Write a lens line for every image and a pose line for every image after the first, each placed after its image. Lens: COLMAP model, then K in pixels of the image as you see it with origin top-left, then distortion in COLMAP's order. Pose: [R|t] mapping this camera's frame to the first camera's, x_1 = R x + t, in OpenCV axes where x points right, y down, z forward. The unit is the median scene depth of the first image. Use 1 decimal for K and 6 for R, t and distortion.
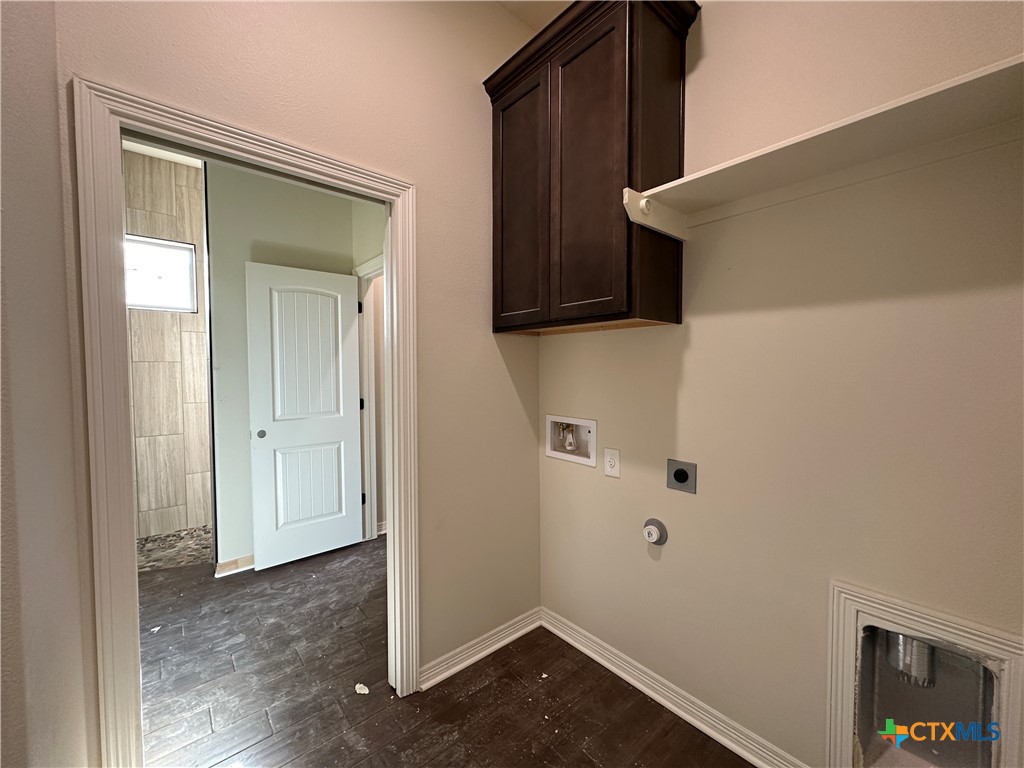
lens RADIAL K [[407.8, 0, 509.8], [0, 407.8, 384.4], [0, 0, 1]] dist [-0.003245, 0.001043]
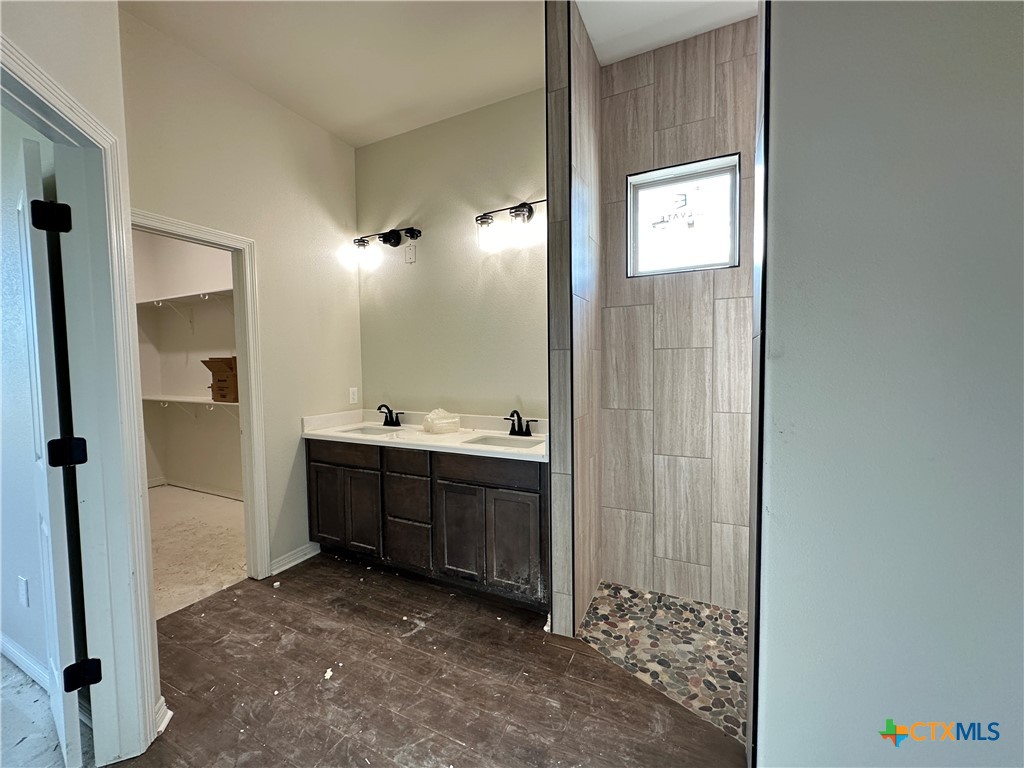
lens RADIAL K [[407.8, 0, 510.2], [0, 407.8, 385.2], [0, 0, 1]] dist [-0.003245, 0.001043]
pose [[0.396605, 0.045614, -0.916855, -0.350476], [-0.019781, 0.998957, 0.041142, -0.016340], [0.917776, 0.001819, 0.397094, 0.462482]]
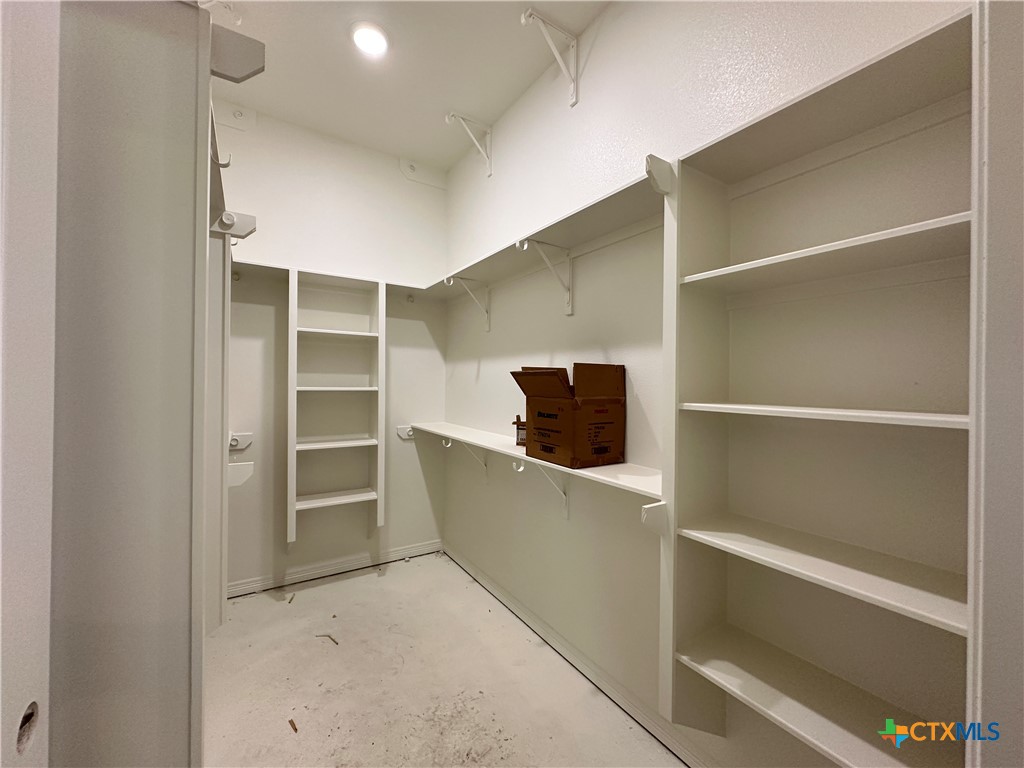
lens RADIAL K [[407.8, 0, 511.5], [0, 407.8, 383.8], [0, 0, 1]] dist [-0.003245, 0.001043]
pose [[-0.135517, 0.002498, -0.990772, -1.249180], [-0.046324, 0.998887, 0.008854, -0.009401], [0.989691, 0.047097, -0.135250, 0.177580]]
